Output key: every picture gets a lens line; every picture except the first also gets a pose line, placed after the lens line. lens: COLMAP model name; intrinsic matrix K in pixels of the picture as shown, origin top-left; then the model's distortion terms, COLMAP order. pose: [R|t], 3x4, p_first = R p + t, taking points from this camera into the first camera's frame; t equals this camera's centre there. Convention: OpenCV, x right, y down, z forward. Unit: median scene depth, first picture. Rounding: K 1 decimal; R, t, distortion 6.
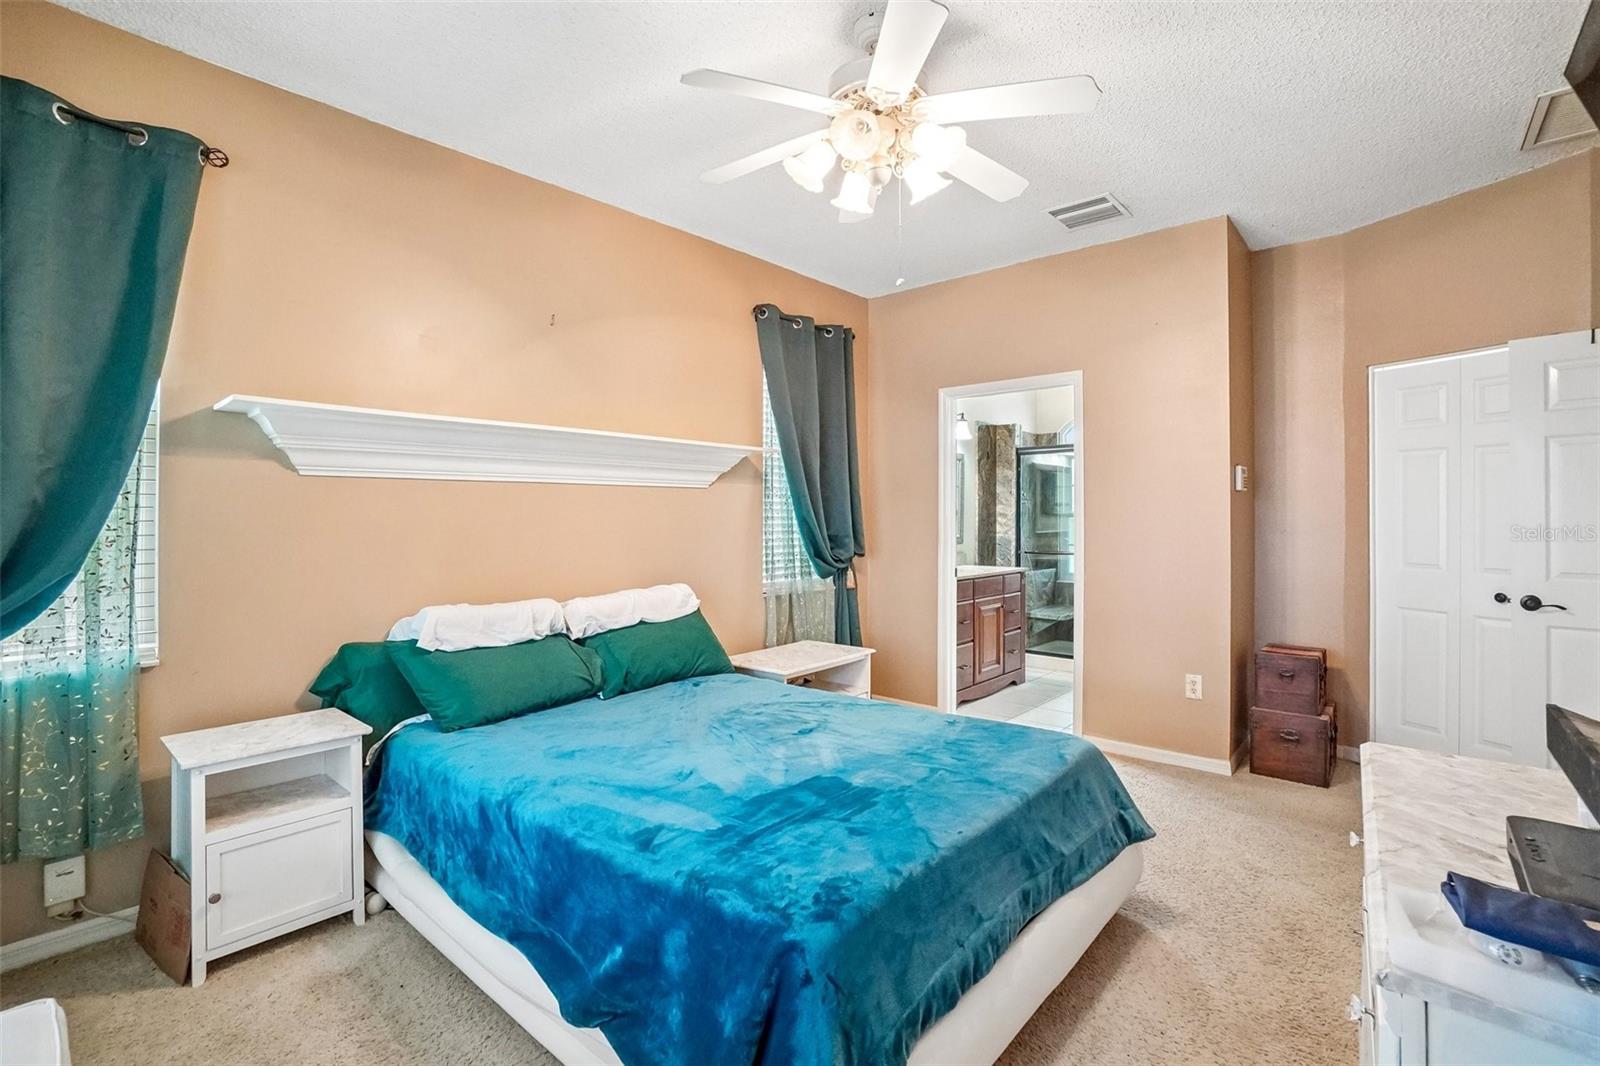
lens RADIAL K [[732.1, 0, 793.5], [0, 732.1, 522.4], [0, 0, 1]] dist [-0.039136, 0.008519]
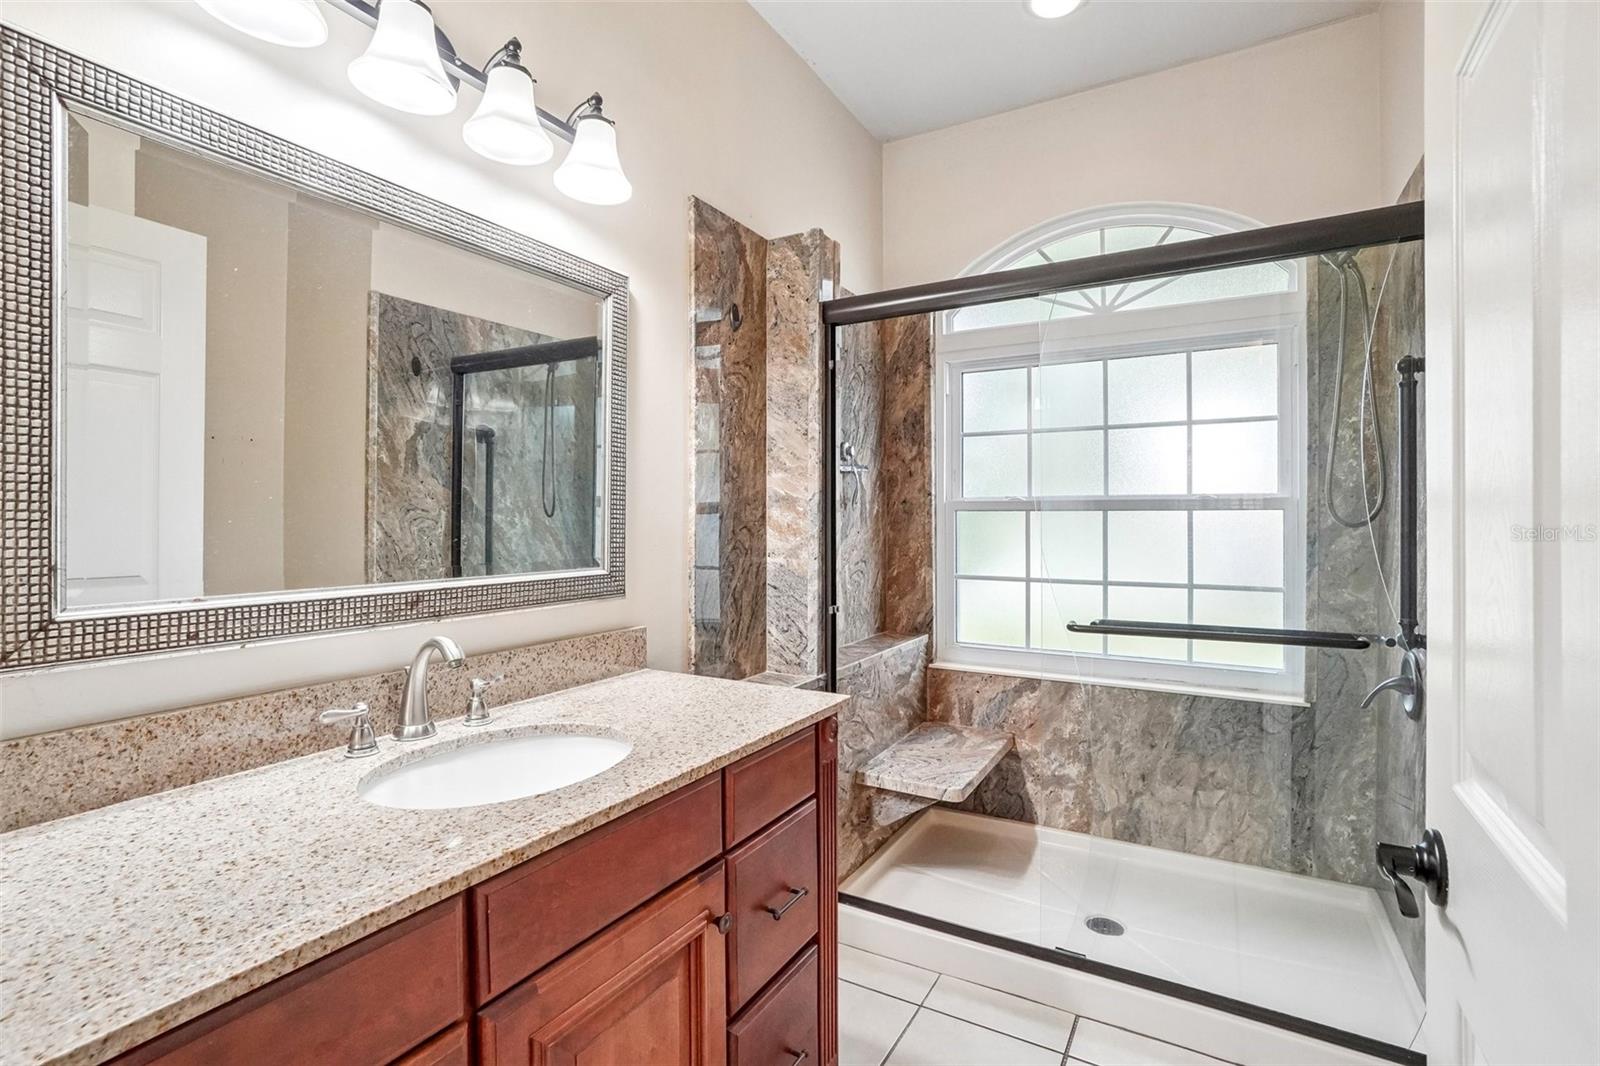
lens RADIAL K [[732.1, 0, 801.2], [0, 732.1, 528.3], [0, 0, 1]] dist [-0.039136, 0.008519]
pose [[0.979409, -0.003767, 0.201851, 0.230668], [0.004299, 0.999988, -0.002200, 0.003238], [-0.201841, 0.003022, 0.979414, 0.680632]]
